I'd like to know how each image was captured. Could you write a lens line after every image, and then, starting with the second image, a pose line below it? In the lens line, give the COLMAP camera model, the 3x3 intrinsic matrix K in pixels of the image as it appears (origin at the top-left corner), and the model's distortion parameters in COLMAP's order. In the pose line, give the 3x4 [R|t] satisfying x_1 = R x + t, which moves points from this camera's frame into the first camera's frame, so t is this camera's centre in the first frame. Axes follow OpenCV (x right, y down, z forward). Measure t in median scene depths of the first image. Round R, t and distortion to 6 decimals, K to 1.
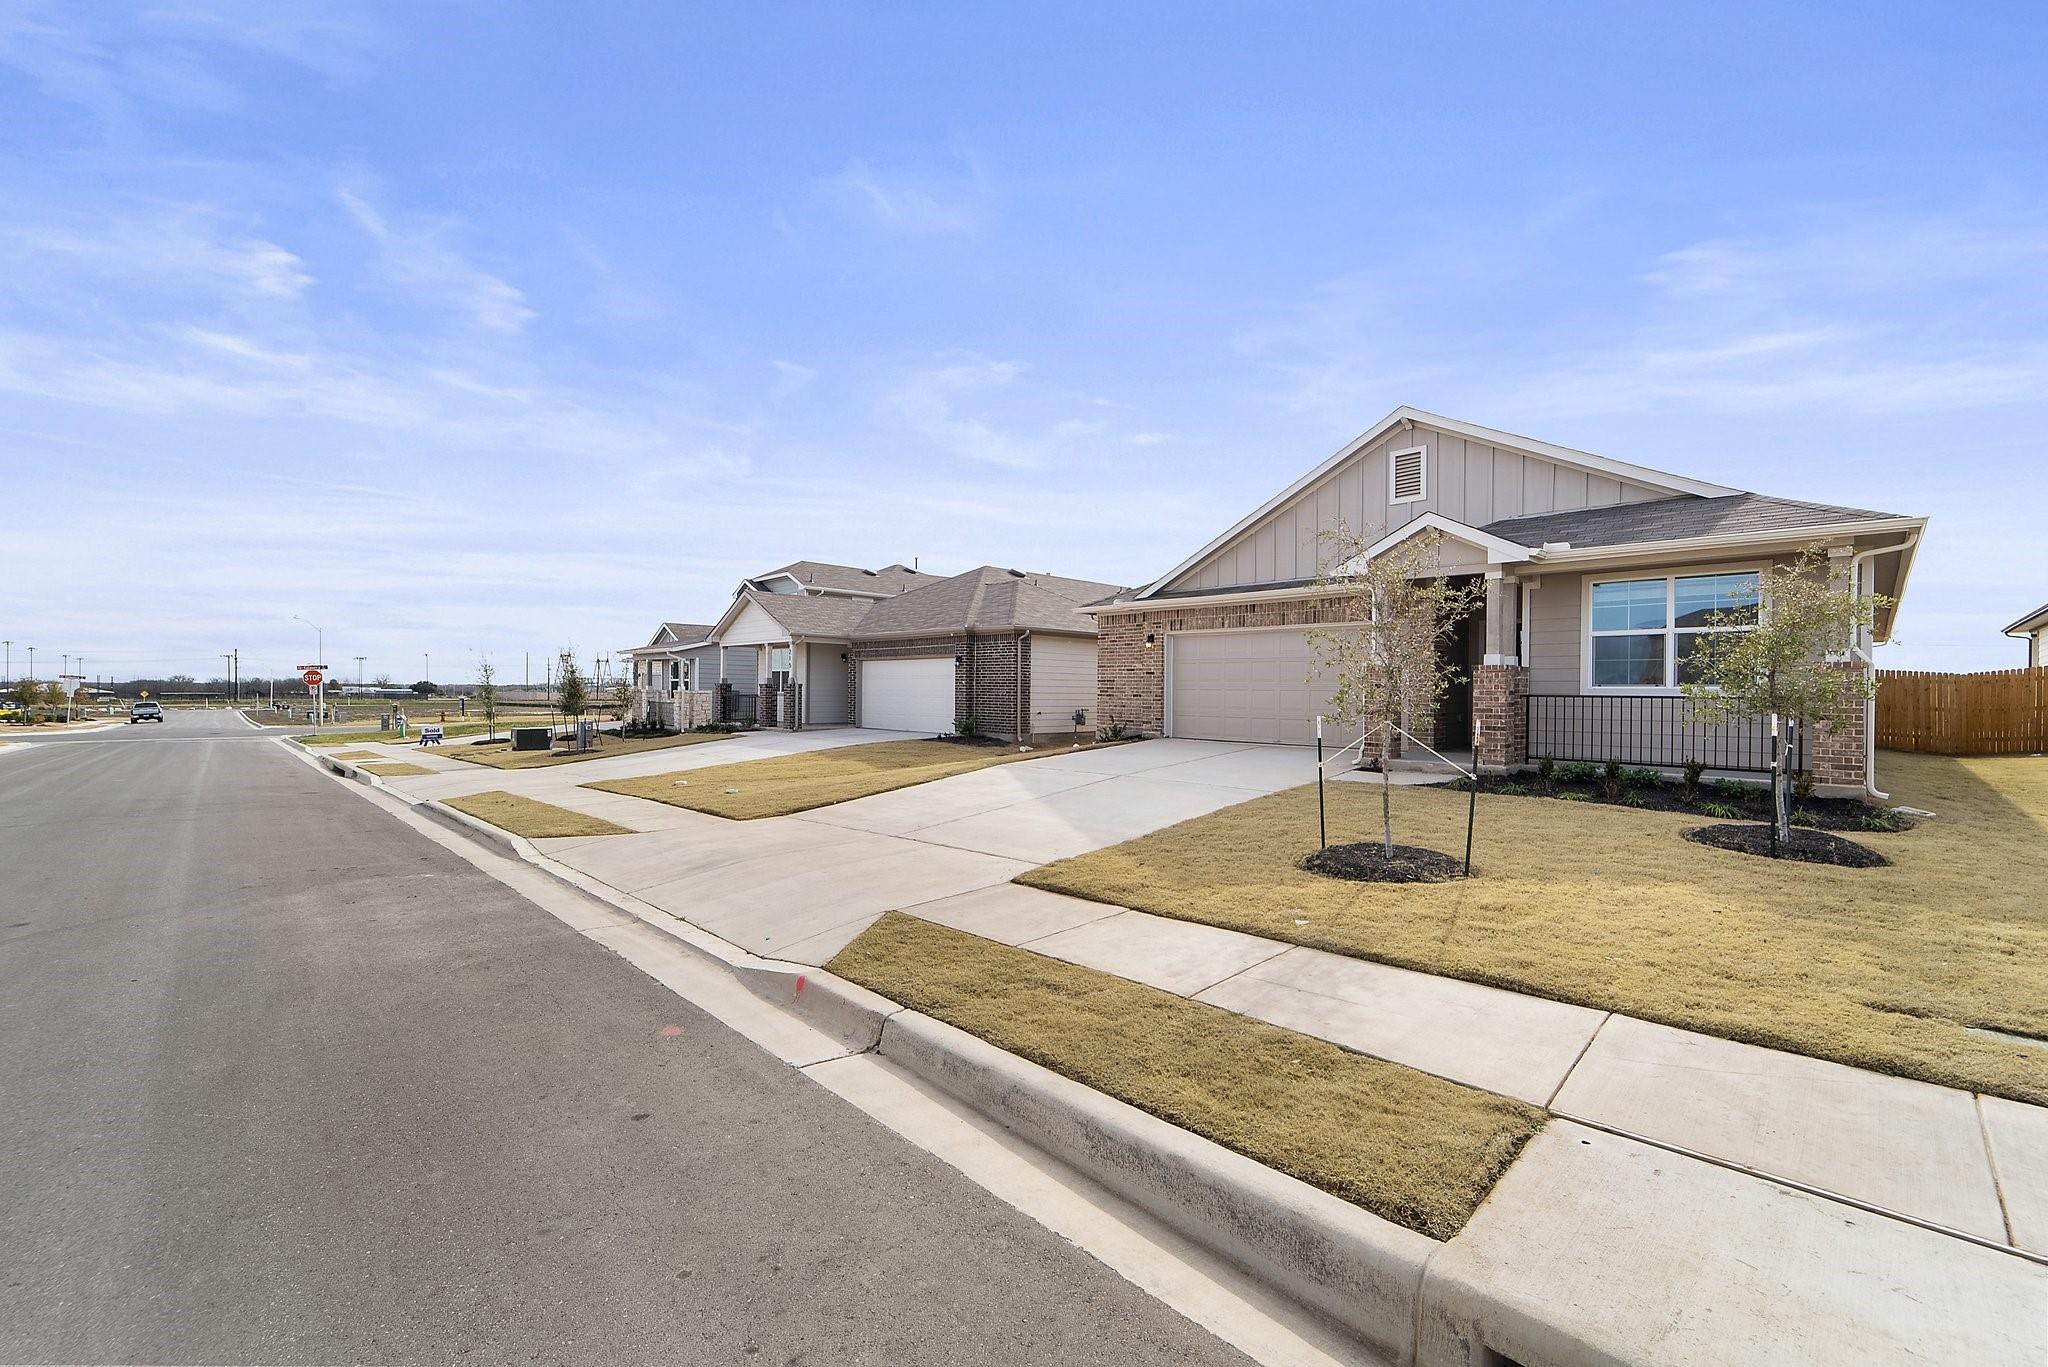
lens RADIAL K [[831.5, 0, 1031.0], [0, 831.5, 699.4], [0, 0, 1]] dist [-0.000490, 0.000016]
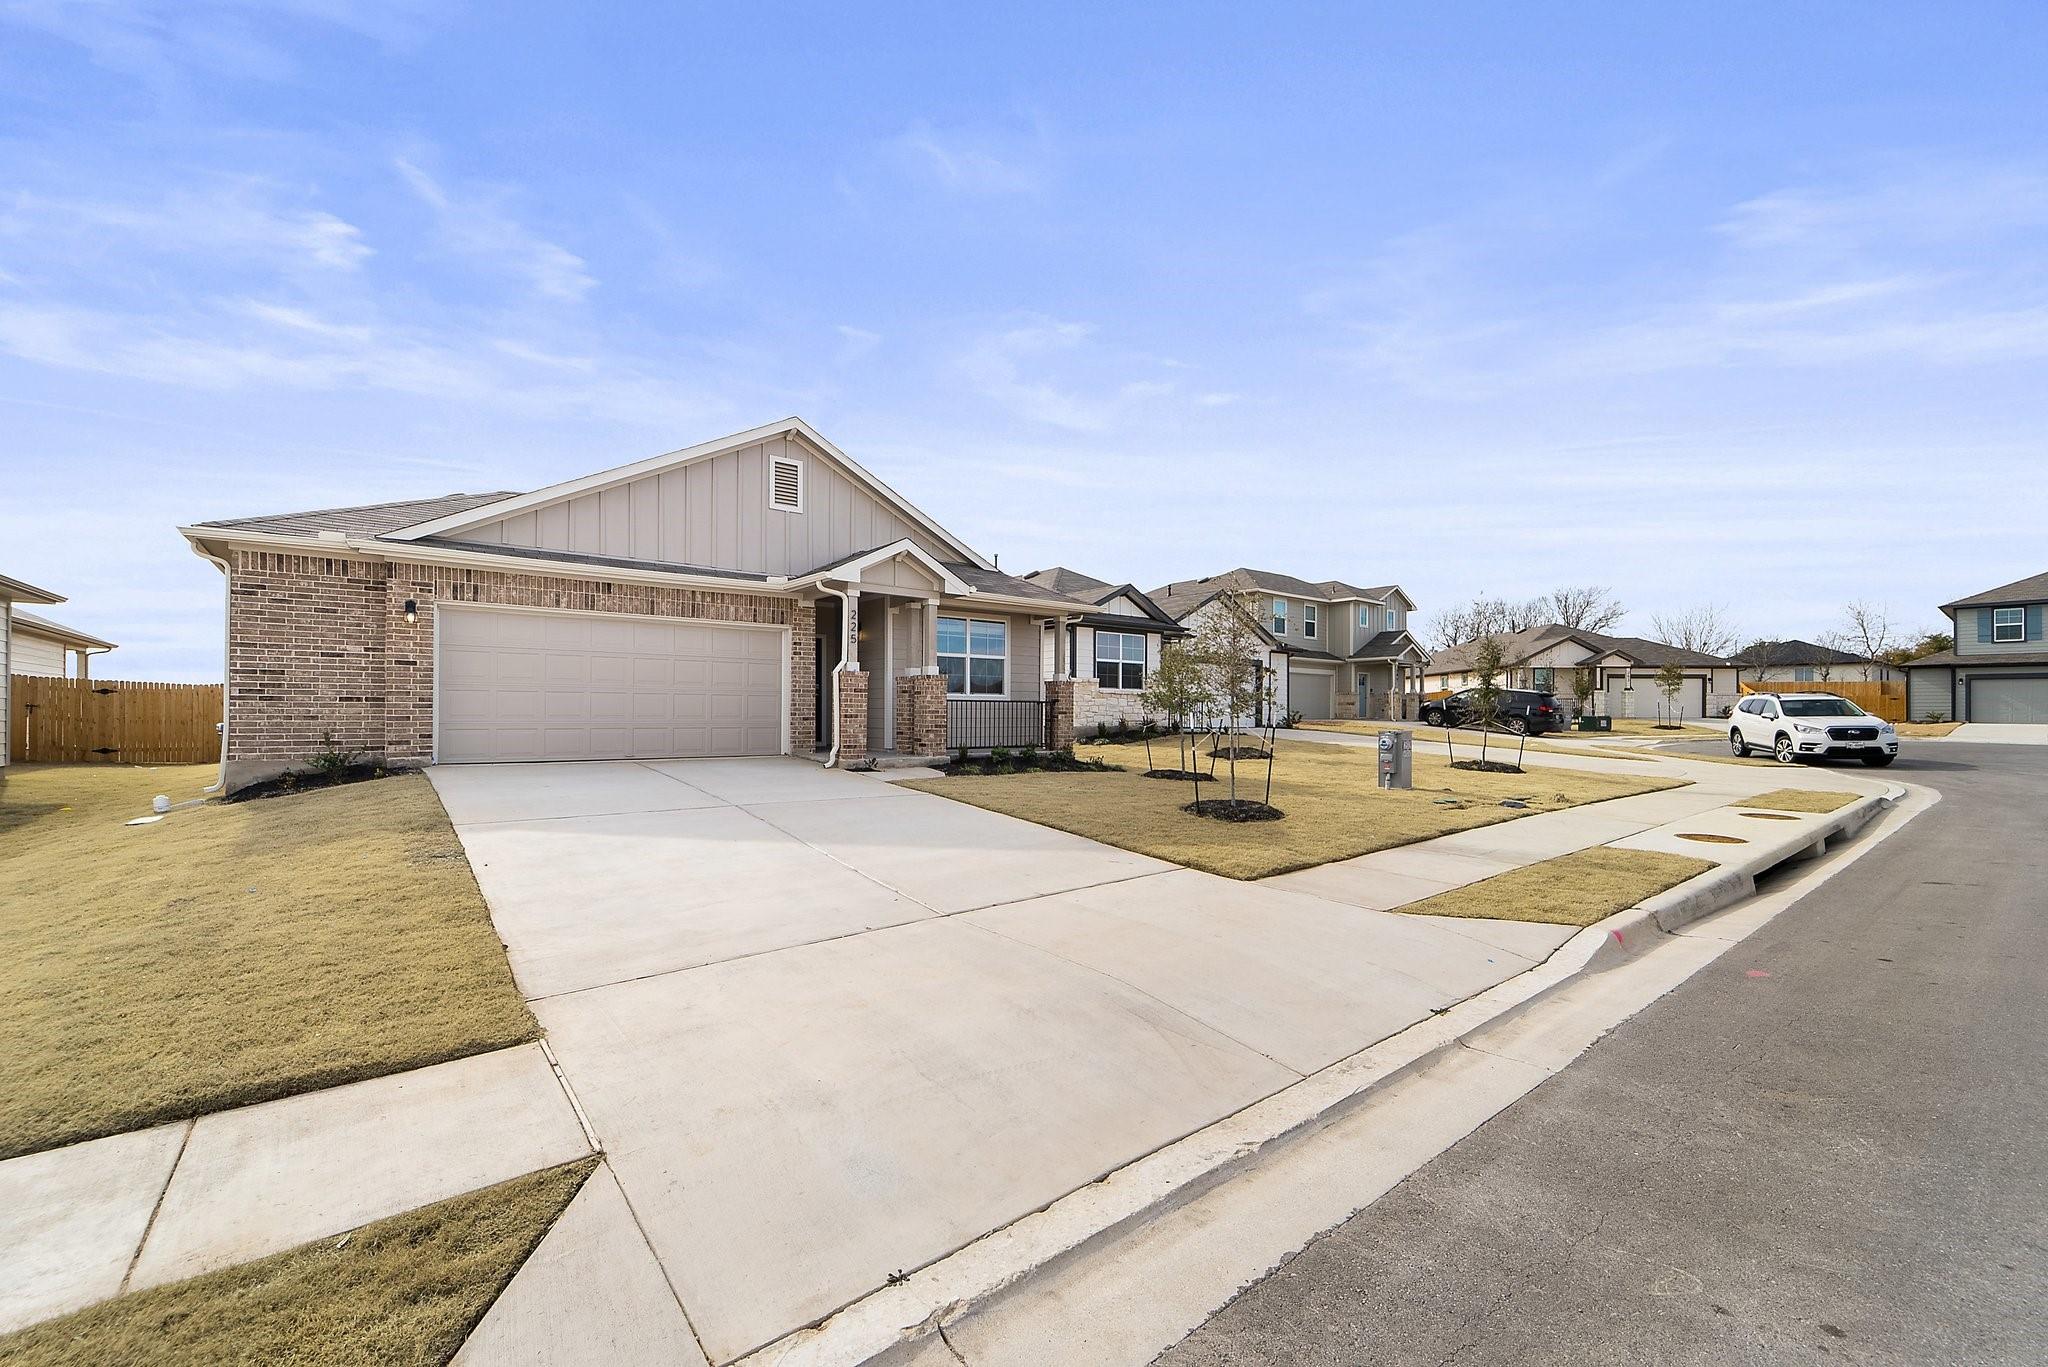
lens RADIAL K [[837.0, 0, 1024.8], [0, 837.0, 714.2], [0, 0, 1]] dist [0.000797, -0.000069]
pose [[0.108587, -0.011340, 0.994022, -0.476242], [0.006494, 0.999922, 0.010698, 0.003292], [-0.994066, 0.005293, 0.108652, 0.526512]]
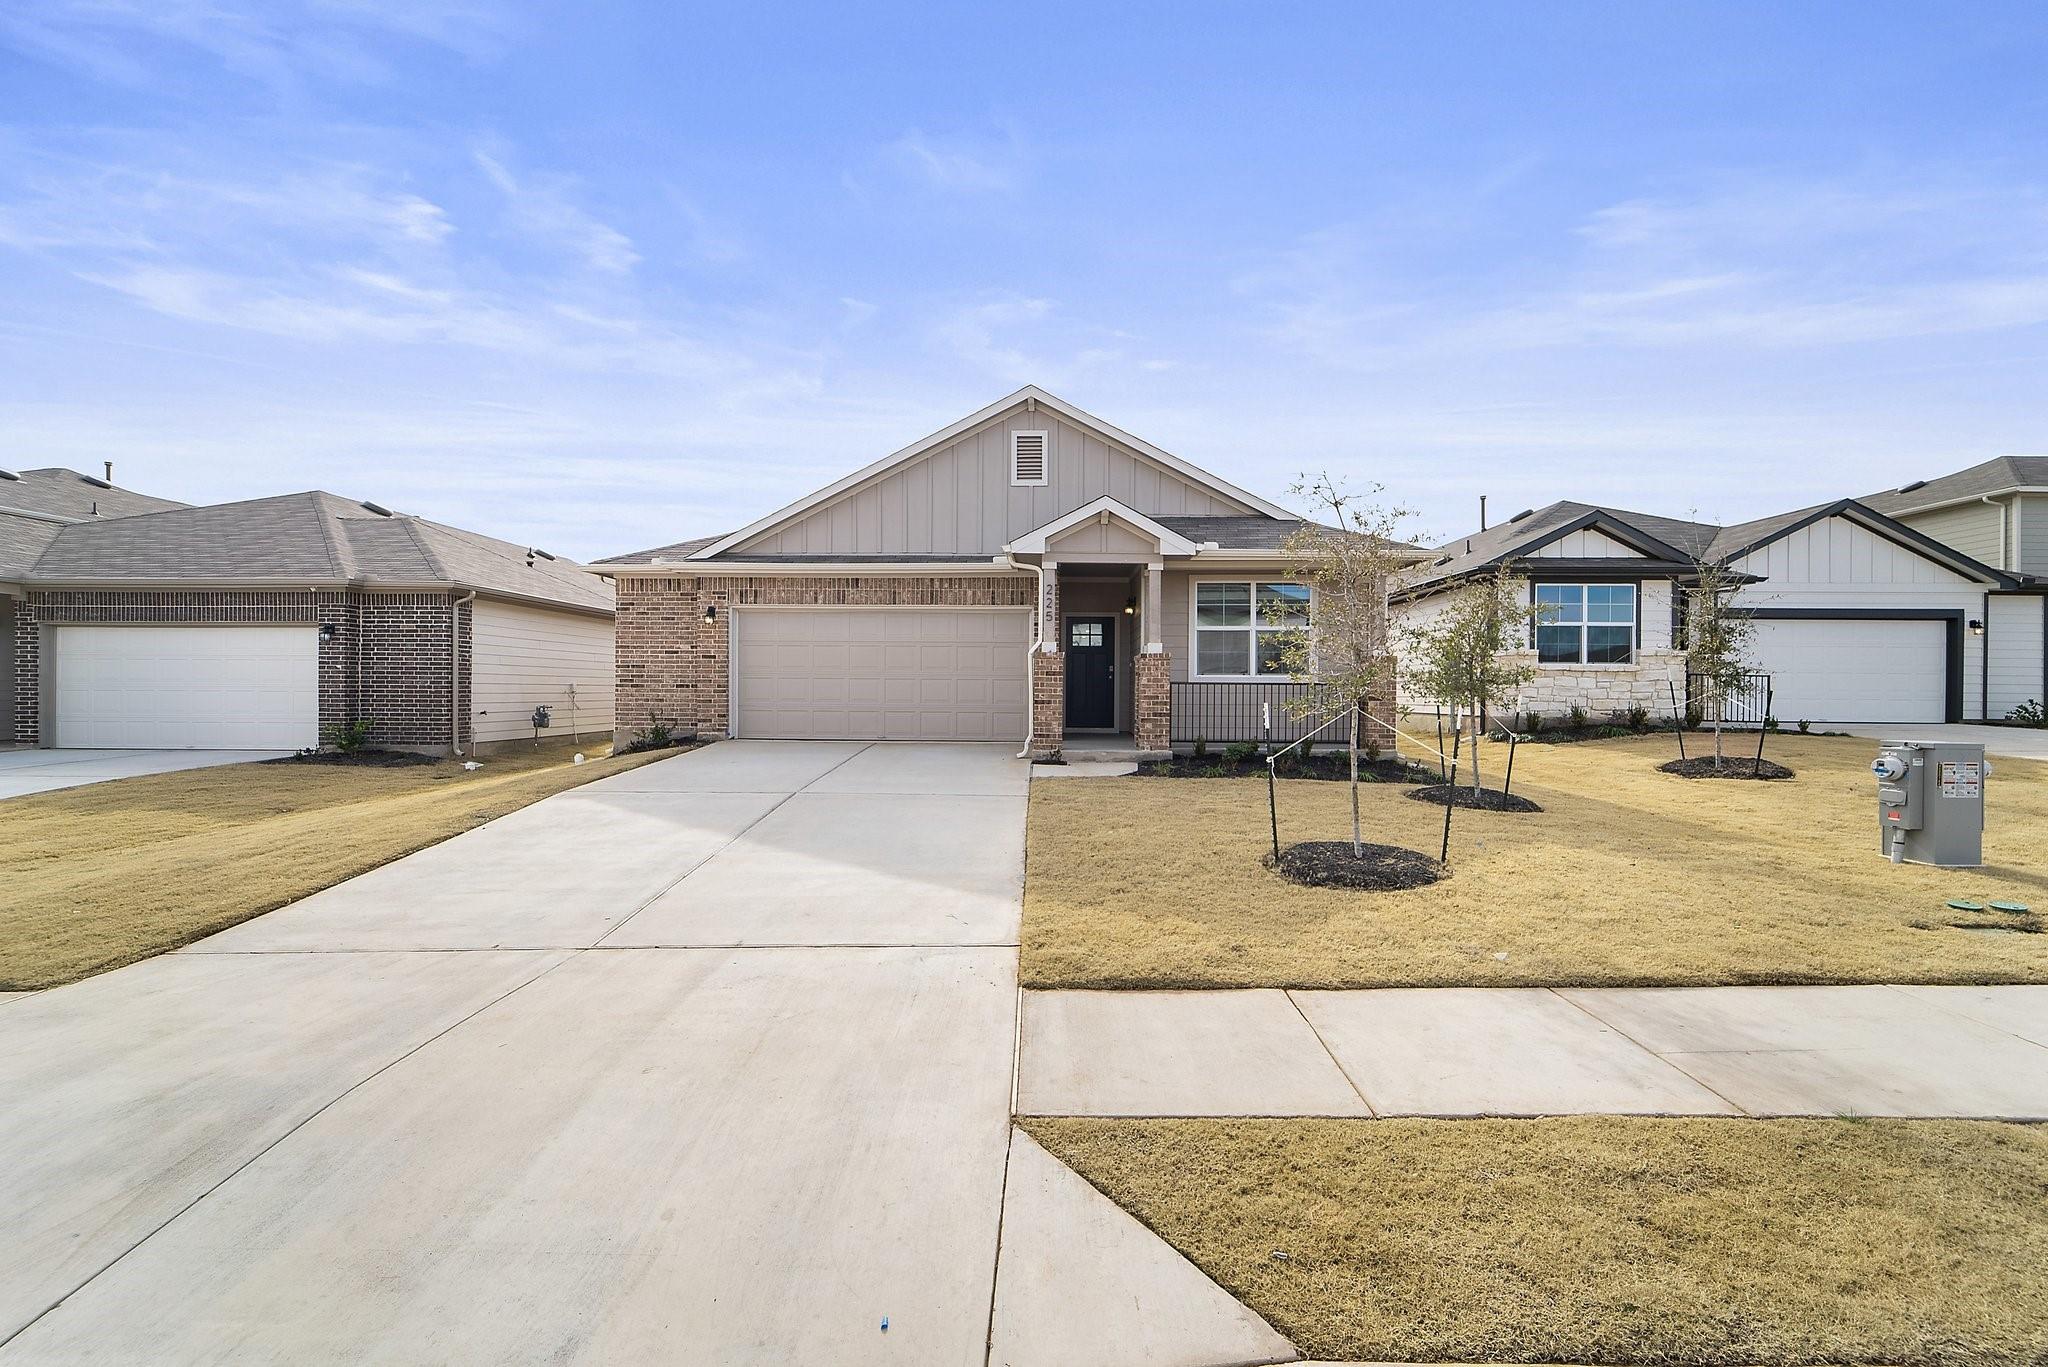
lens RADIAL K [[831.5, 0, 1031.0], [0, 831.5, 699.4], [0, 0, 1]] dist [-0.000490, 0.000016]
pose [[0.721419, -0.014266, 0.692352, -0.197479], [0.008606, 0.999895, 0.011636, 0.001884], [-0.692445, -0.002436, 0.721466, 0.259179]]
